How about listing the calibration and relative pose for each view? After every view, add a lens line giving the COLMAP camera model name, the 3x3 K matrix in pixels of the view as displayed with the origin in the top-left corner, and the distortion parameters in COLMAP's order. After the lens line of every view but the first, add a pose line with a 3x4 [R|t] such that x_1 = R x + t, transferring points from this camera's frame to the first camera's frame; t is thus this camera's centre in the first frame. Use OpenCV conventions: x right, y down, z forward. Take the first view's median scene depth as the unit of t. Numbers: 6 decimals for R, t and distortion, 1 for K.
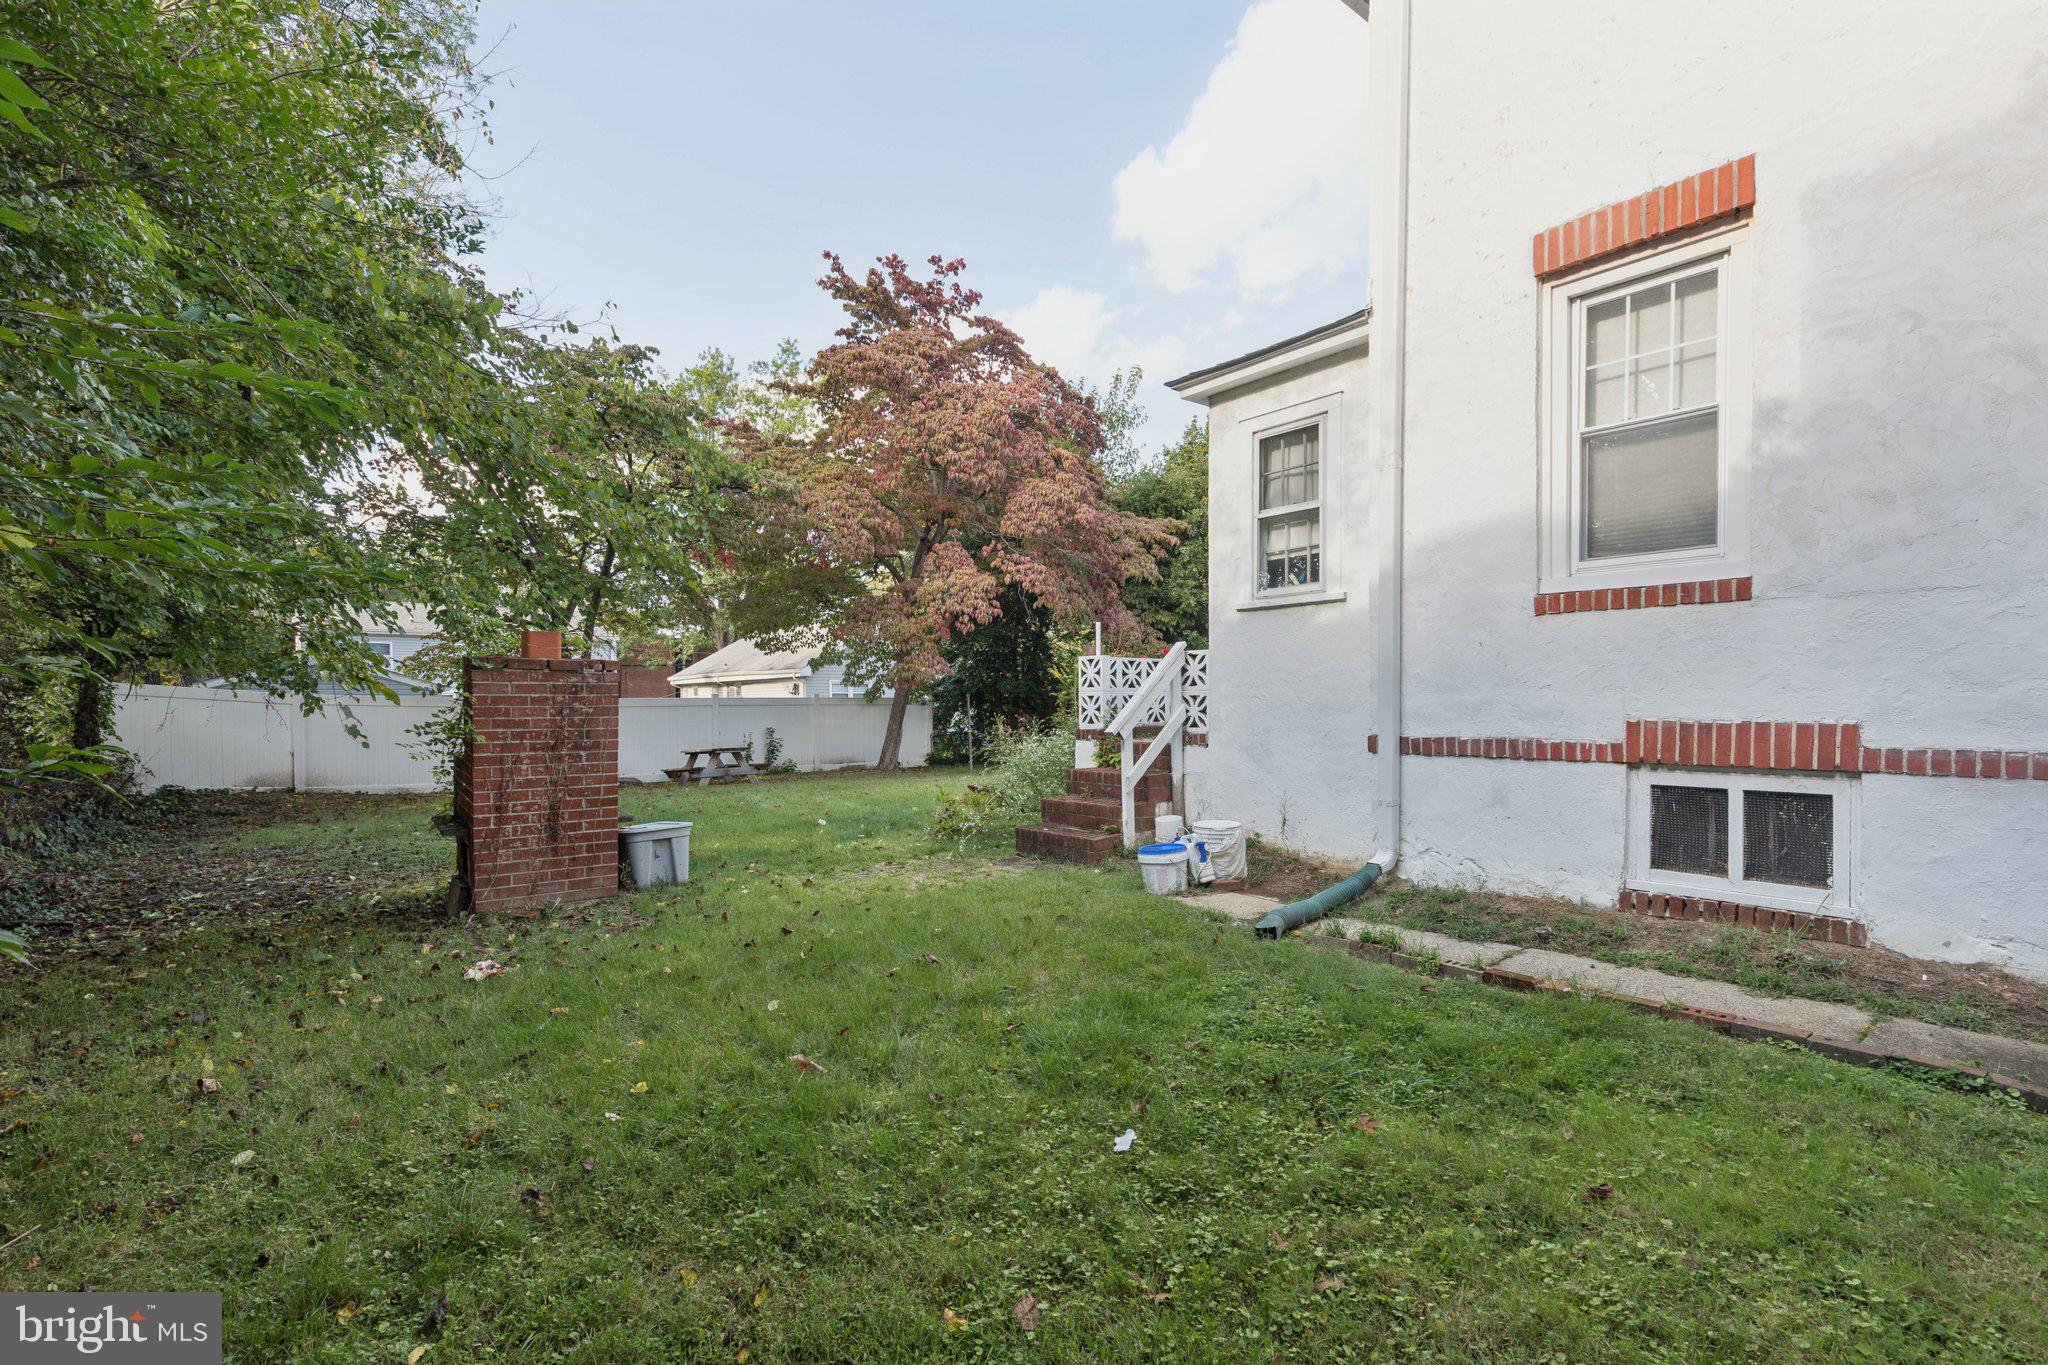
lens RADIAL K [[920.7, 0, 1042.7], [0, 920.7, 710.8], [0, 0, 1]] dist [-0.000869, -0.001864]
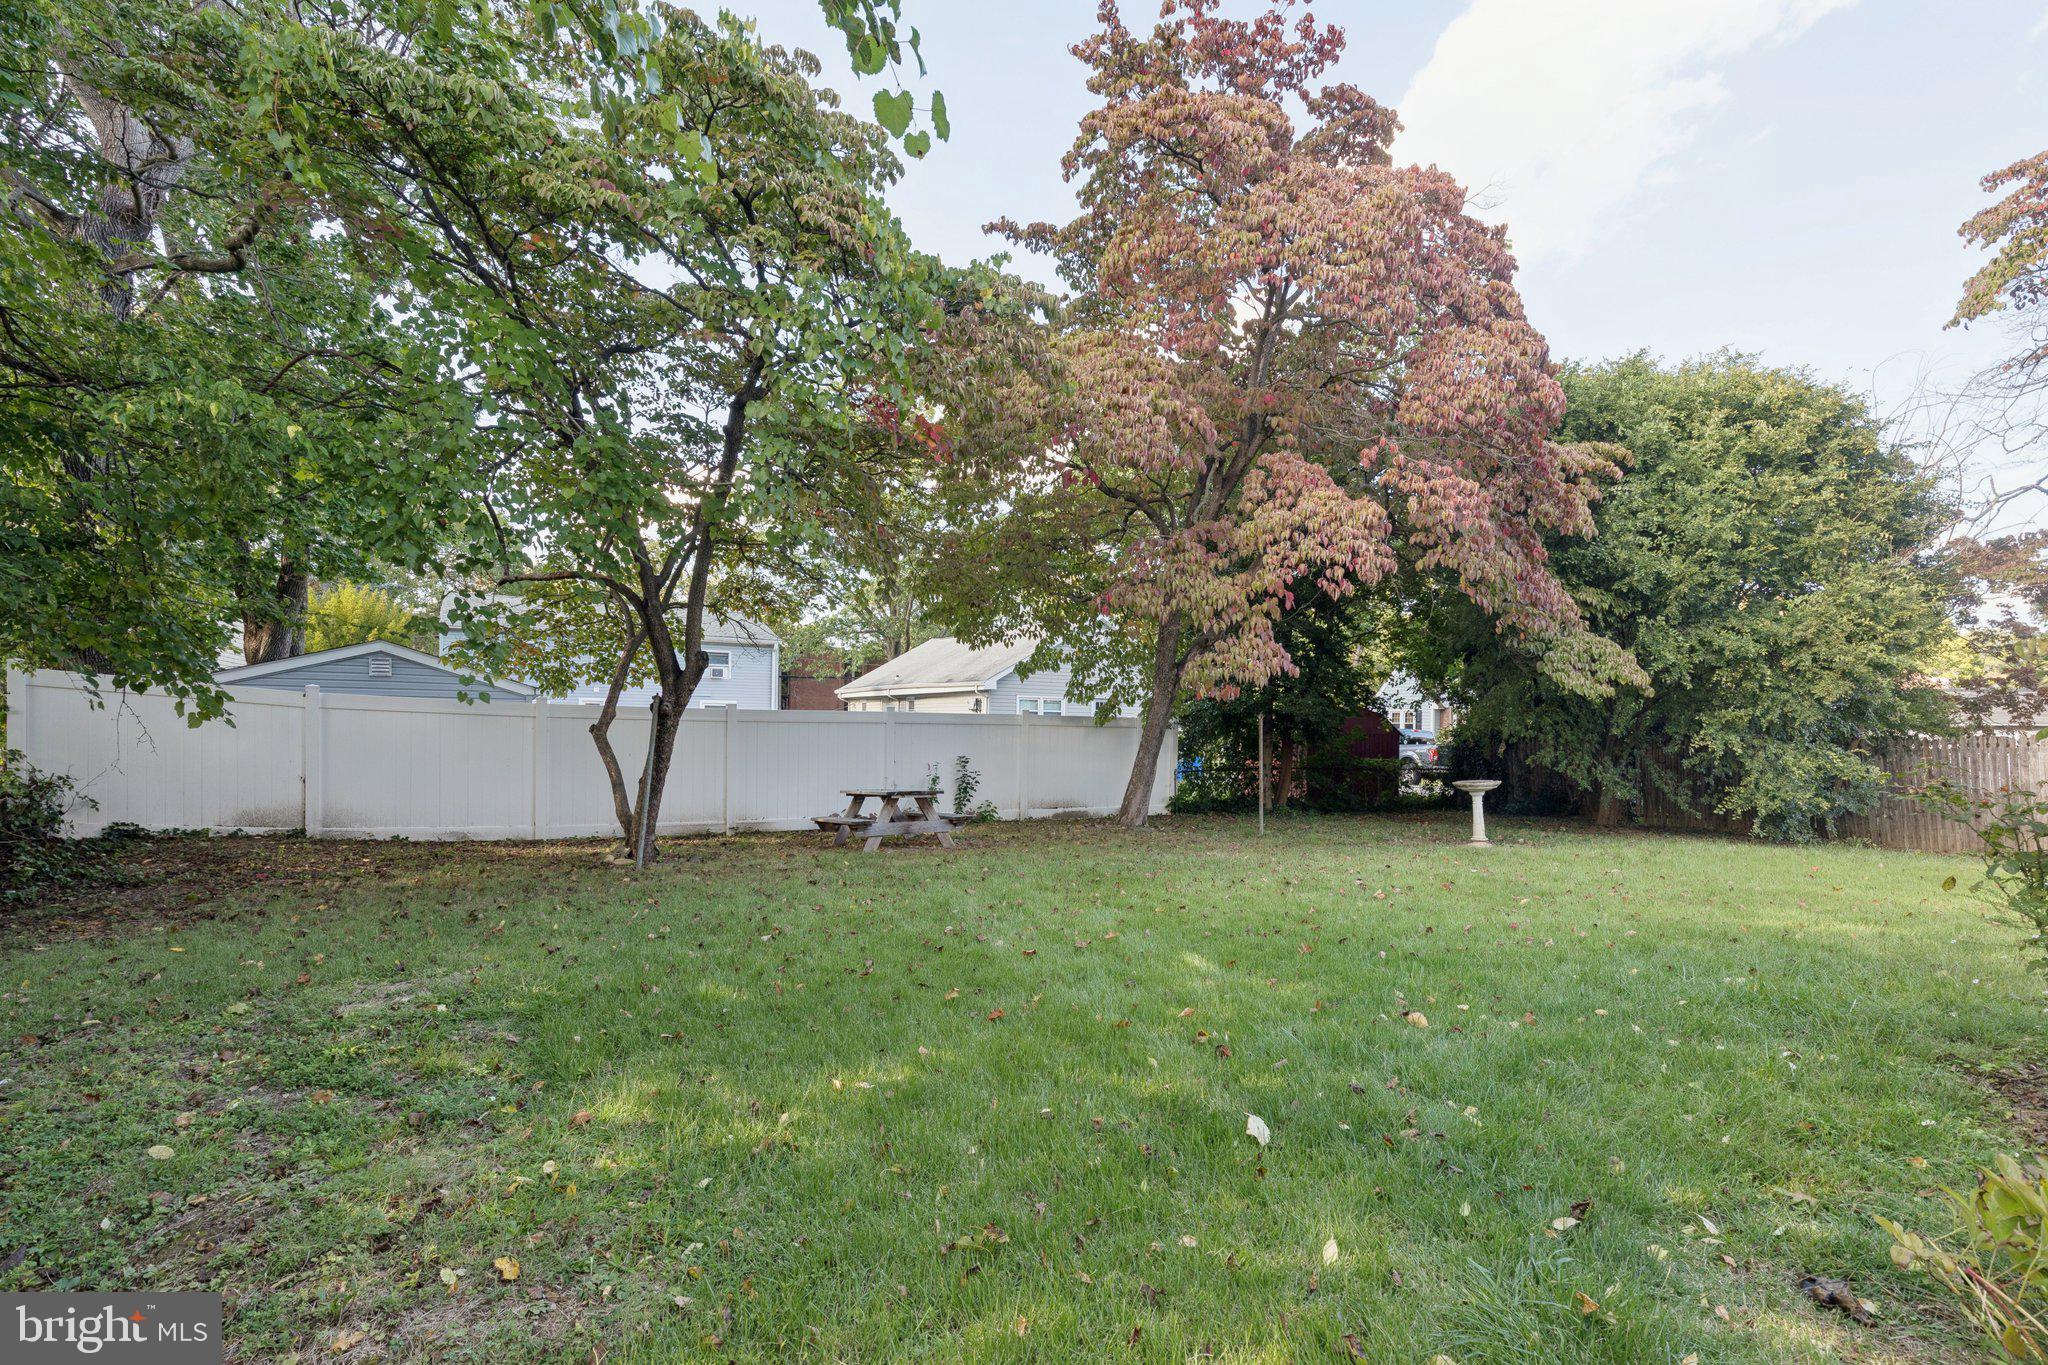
lens RADIAL K [[920.7, 0, 1017.2], [0, 920.7, 683.2], [0, 0, 1]] dist [-0.000869, -0.001864]
pose [[0.980753, 0.014045, -0.194748, -0.122912], [-0.024509, 0.998376, -0.051427, -0.002516], [0.193710, 0.055211, 0.979504, 0.325026]]
